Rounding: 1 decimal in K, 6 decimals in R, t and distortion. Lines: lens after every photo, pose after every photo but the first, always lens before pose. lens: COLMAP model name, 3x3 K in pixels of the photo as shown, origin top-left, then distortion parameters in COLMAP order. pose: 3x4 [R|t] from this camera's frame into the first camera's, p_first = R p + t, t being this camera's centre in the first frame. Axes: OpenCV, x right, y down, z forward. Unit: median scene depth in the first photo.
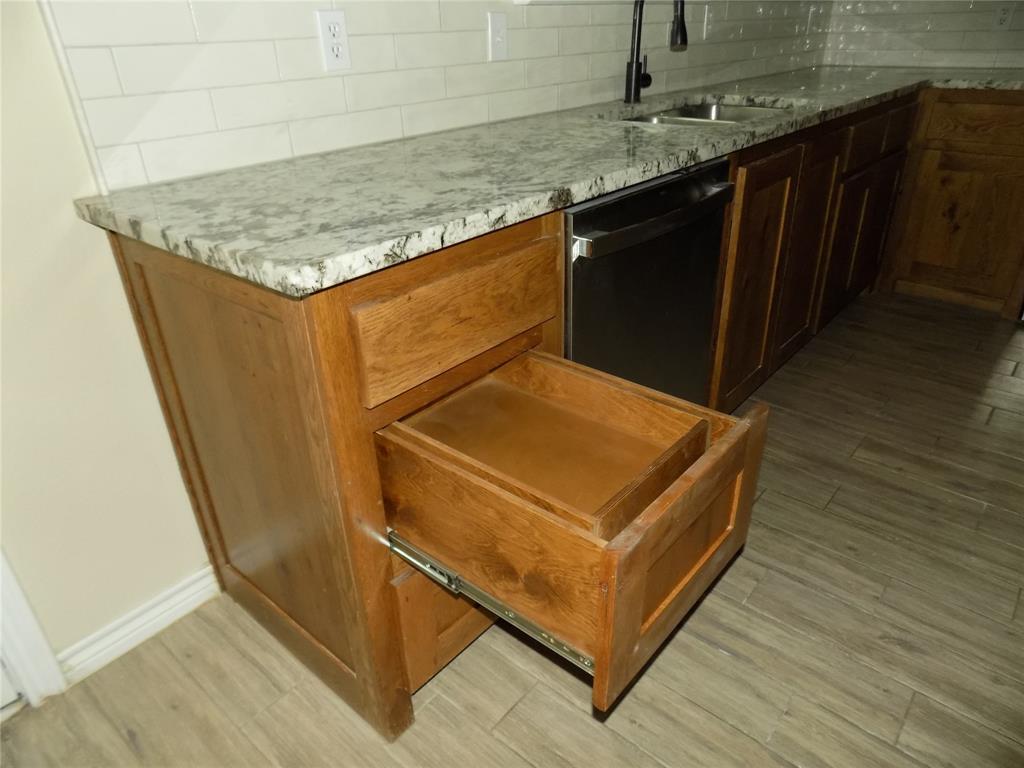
lens RADIAL K [[686.6, 0, 518.1], [0, 686.6, 384.9], [0, 0, 1]] dist [-0.075215, 0.073588]
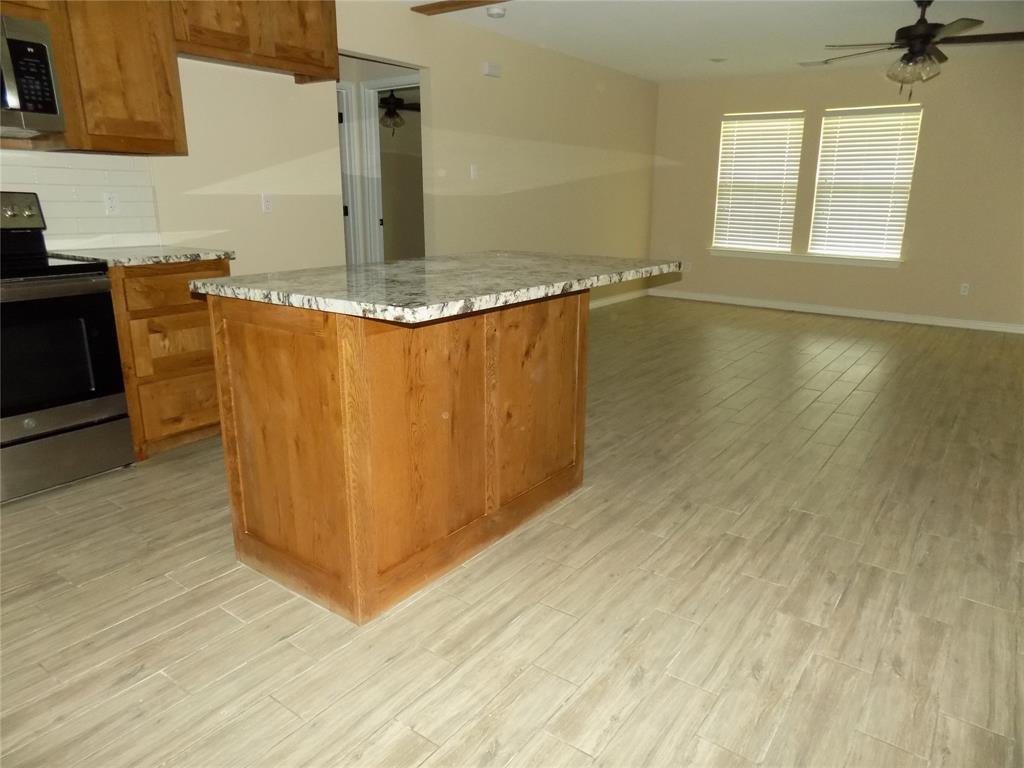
lens RADIAL K [[686.6, 0, 518.1], [0, 686.6, 384.9], [0, 0, 1]] dist [-0.075215, 0.073588]
pose [[-0.078290, -0.243409, 0.966759, -0.182905], [0.467843, 0.847352, 0.251232, -0.179592], [-0.880337, 0.471960, 0.047538, 0.317828]]
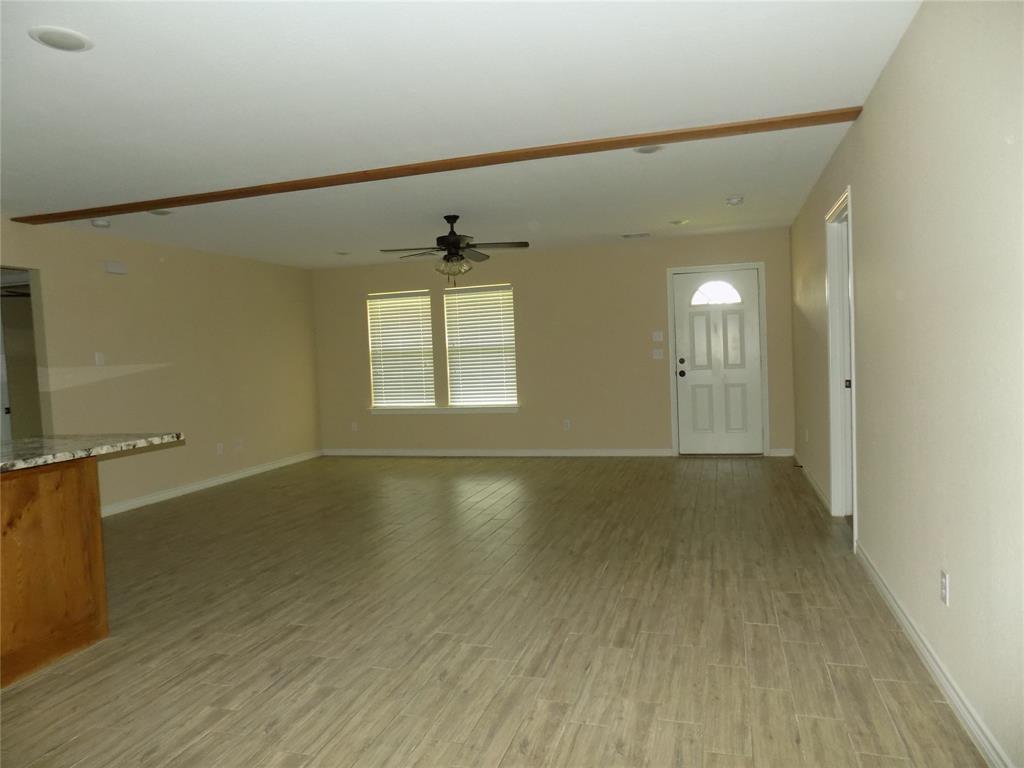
lens RADIAL K [[686.6, 0, 518.1], [0, 686.6, 384.9], [0, 0, 1]] dist [-0.075215, 0.073588]
pose [[-0.405408, -0.000552, 0.914136, -0.770455], [0.482384, 0.849305, 0.214444, 0.077409], [-0.776499, 0.527902, -0.344049, -0.215129]]
